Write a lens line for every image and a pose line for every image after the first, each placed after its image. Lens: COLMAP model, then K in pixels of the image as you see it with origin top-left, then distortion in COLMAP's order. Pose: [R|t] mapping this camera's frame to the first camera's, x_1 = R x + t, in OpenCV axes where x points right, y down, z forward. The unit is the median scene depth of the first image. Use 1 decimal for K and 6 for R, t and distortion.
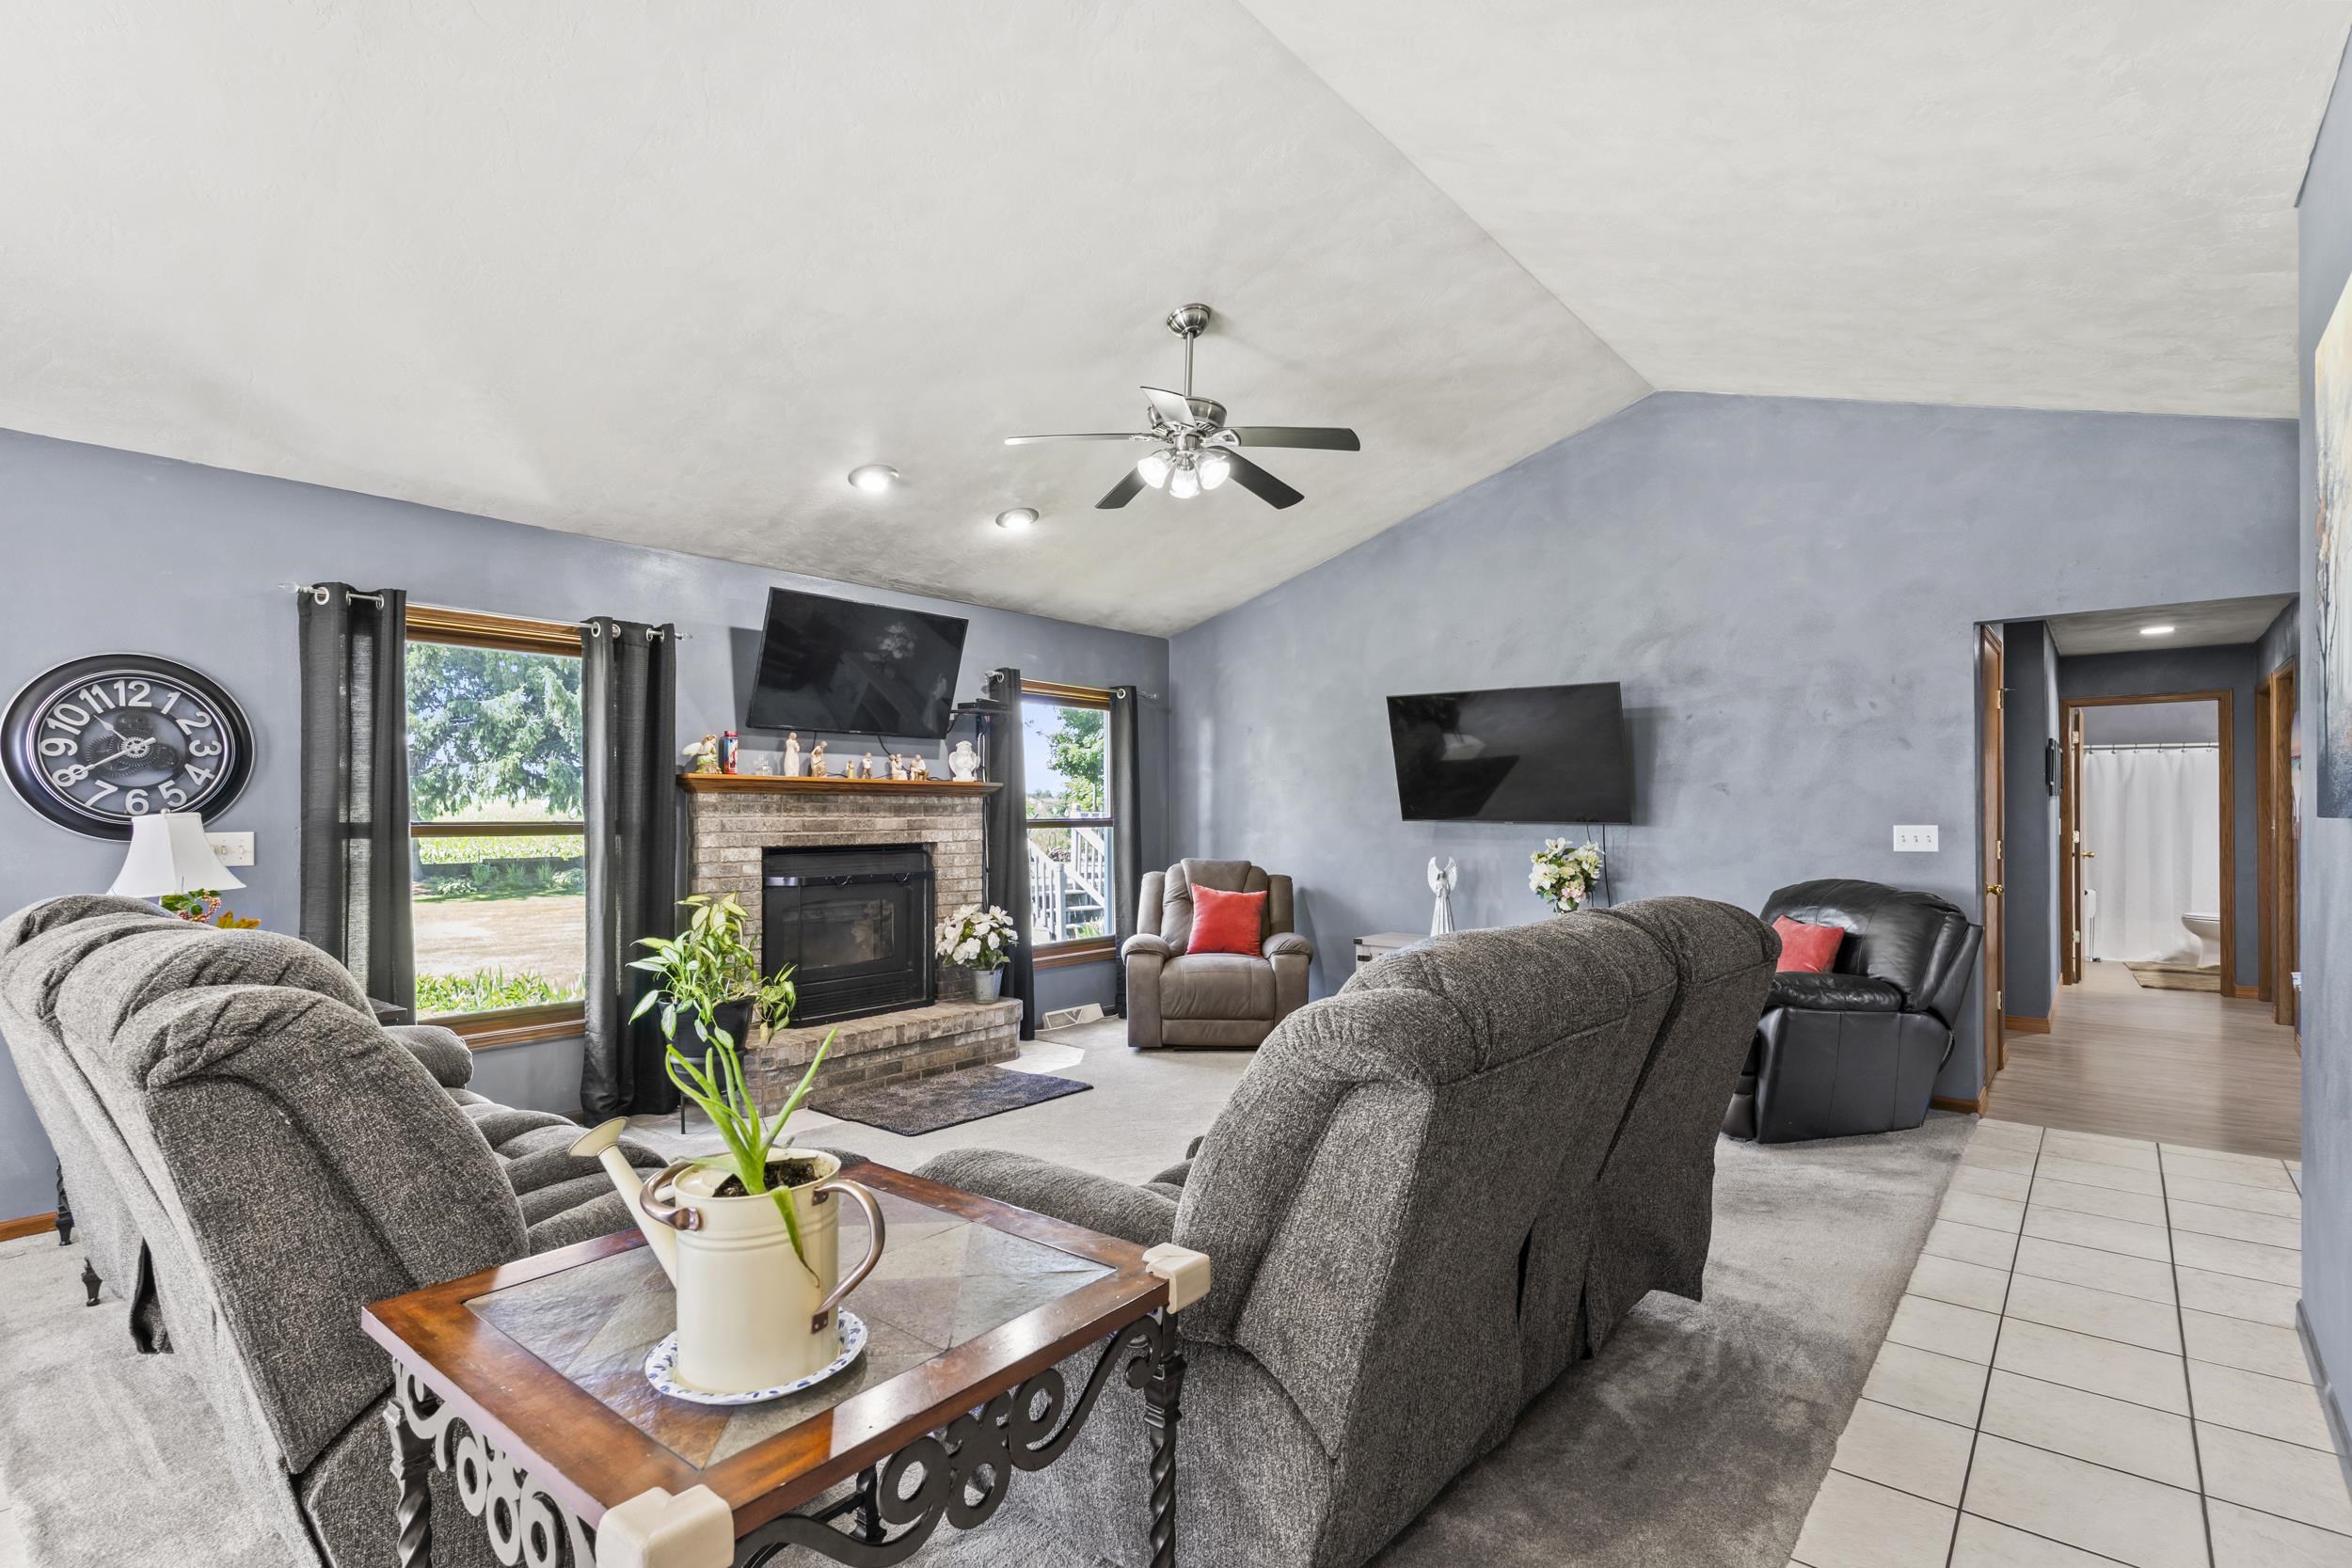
lens RADIAL K [[1154.4, 0, 1179.1], [0, 1154.4, 798.7], [0, 0, 1]] dist [0.002142, 0.000827]
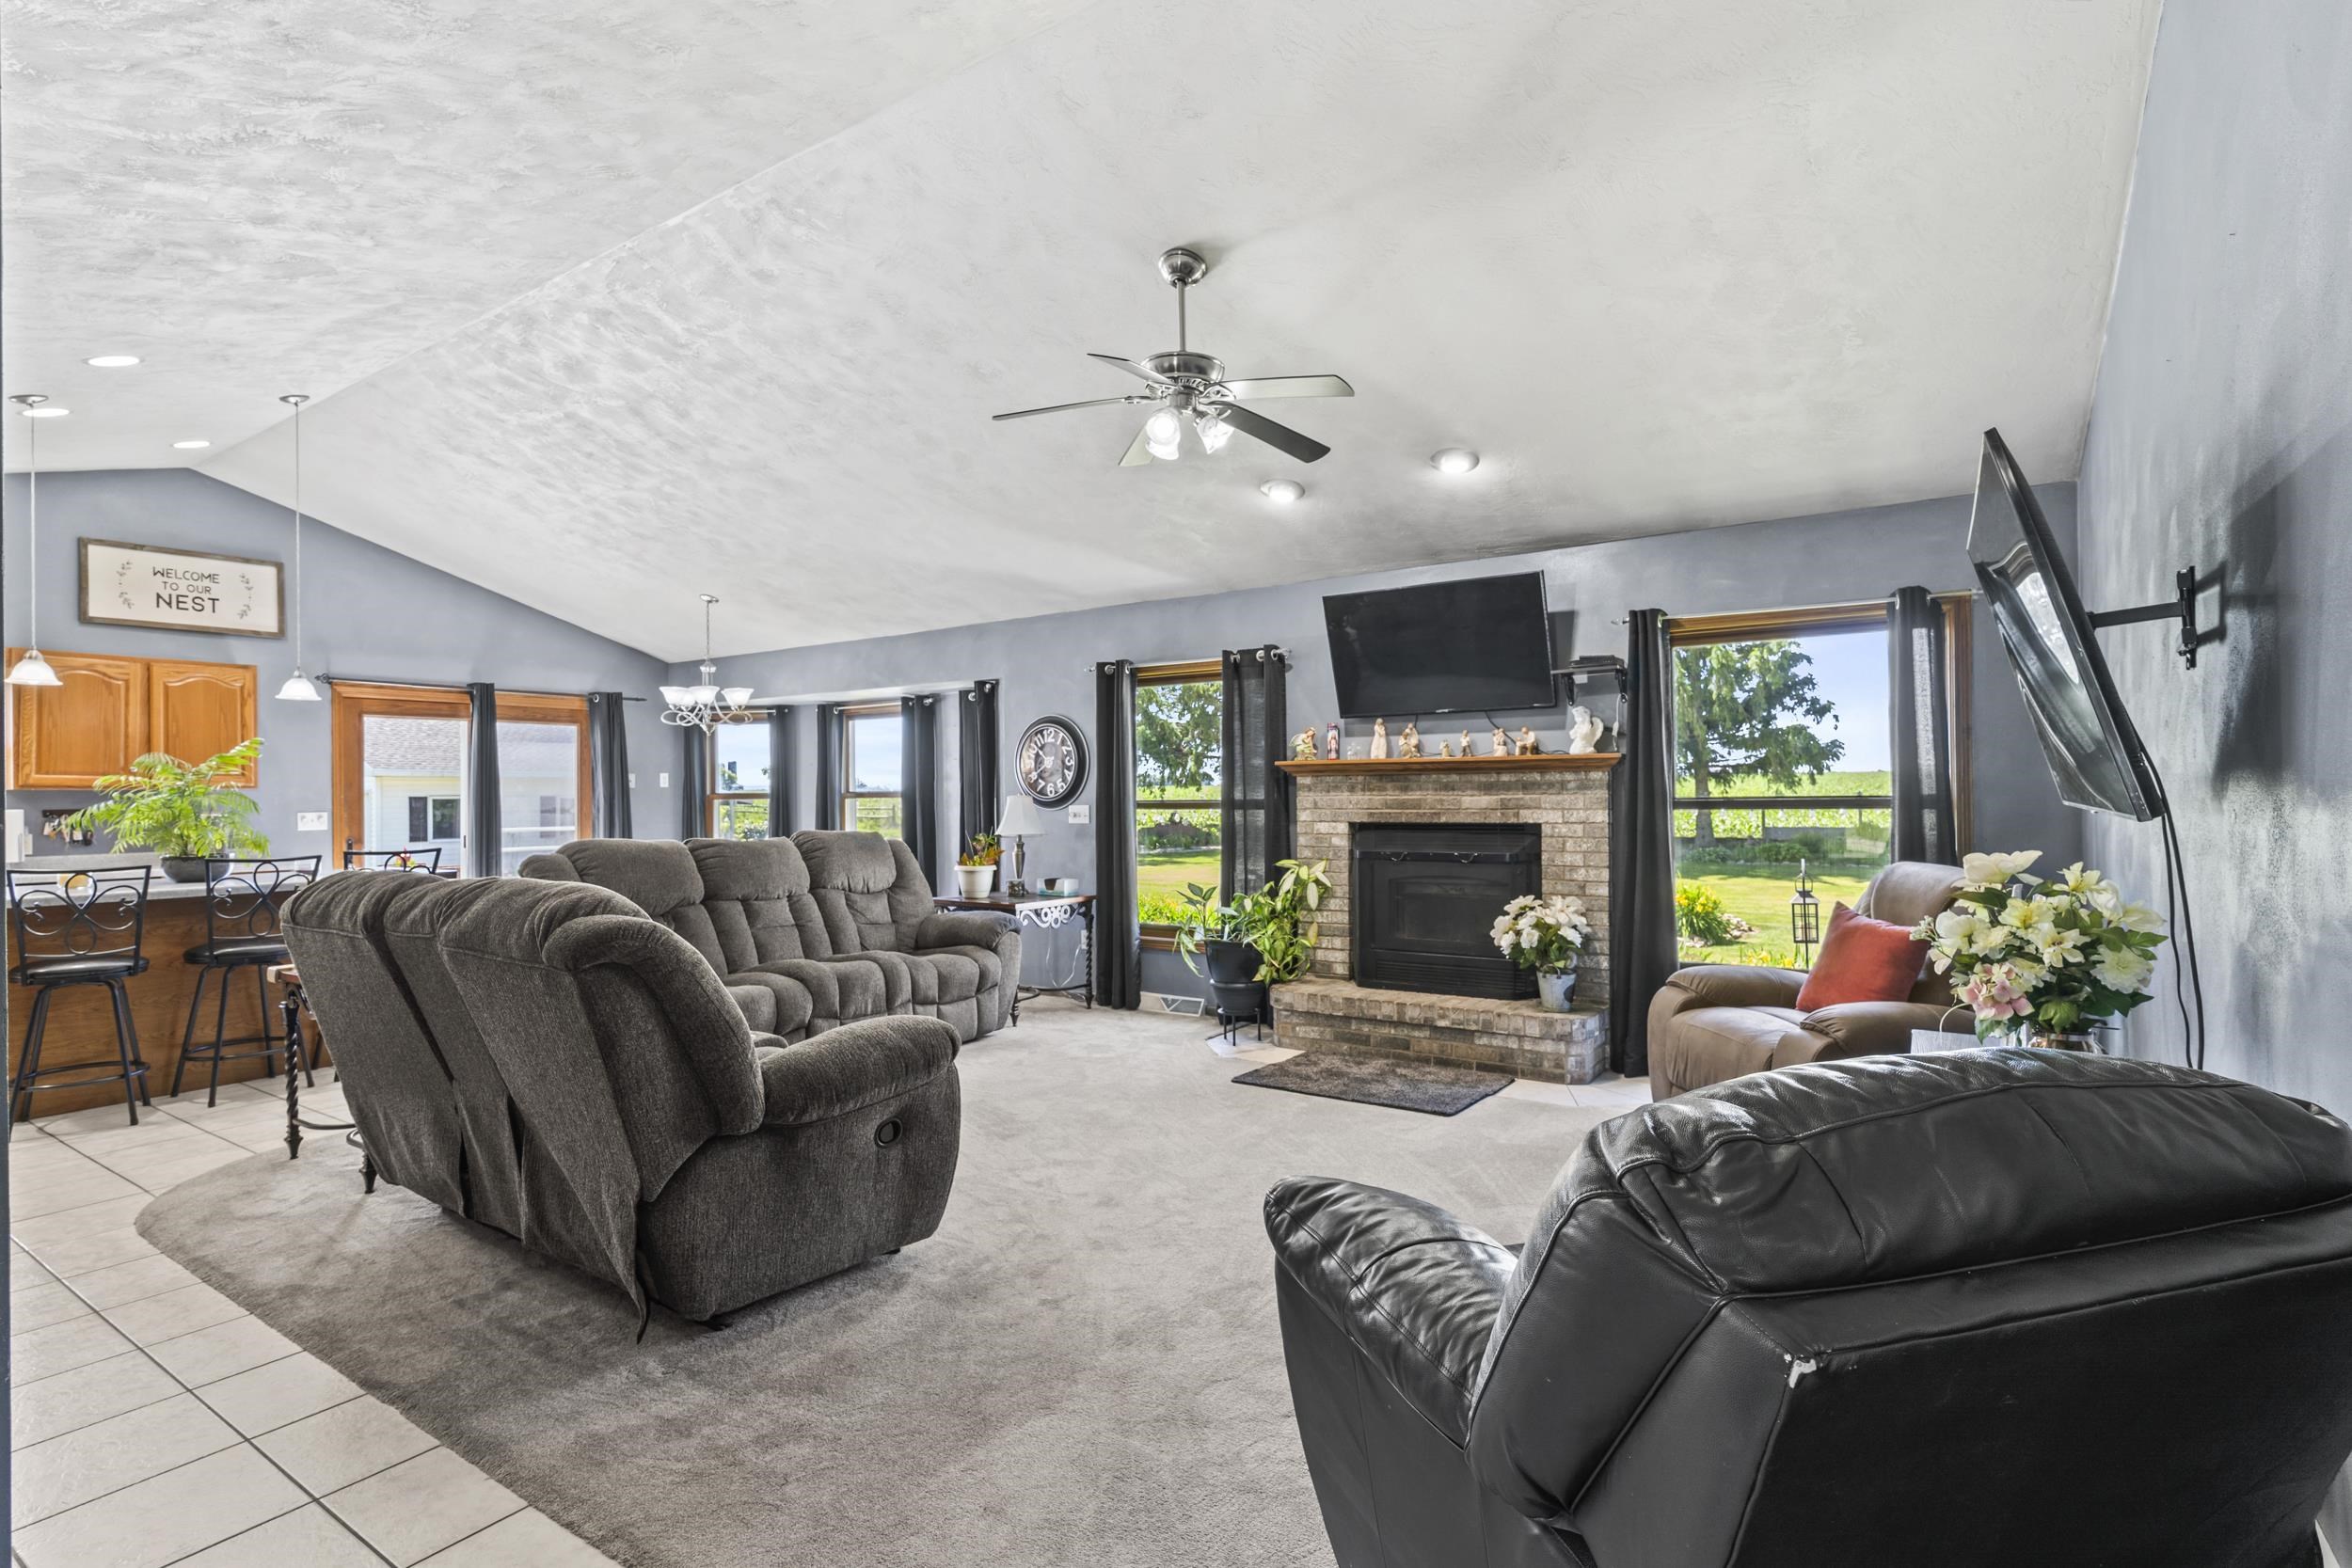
lens RADIAL K [[1154.4, 0, 1186.2], [0, 1154.4, 789.2], [0, 0, 1]] dist [0.002142, 0.000827]
pose [[0.074539, -0.013111, -0.997132, 0.758901], [0.016330, 0.999796, -0.011925, 0.020009], [0.997084, -0.015394, 0.074738, 0.753287]]
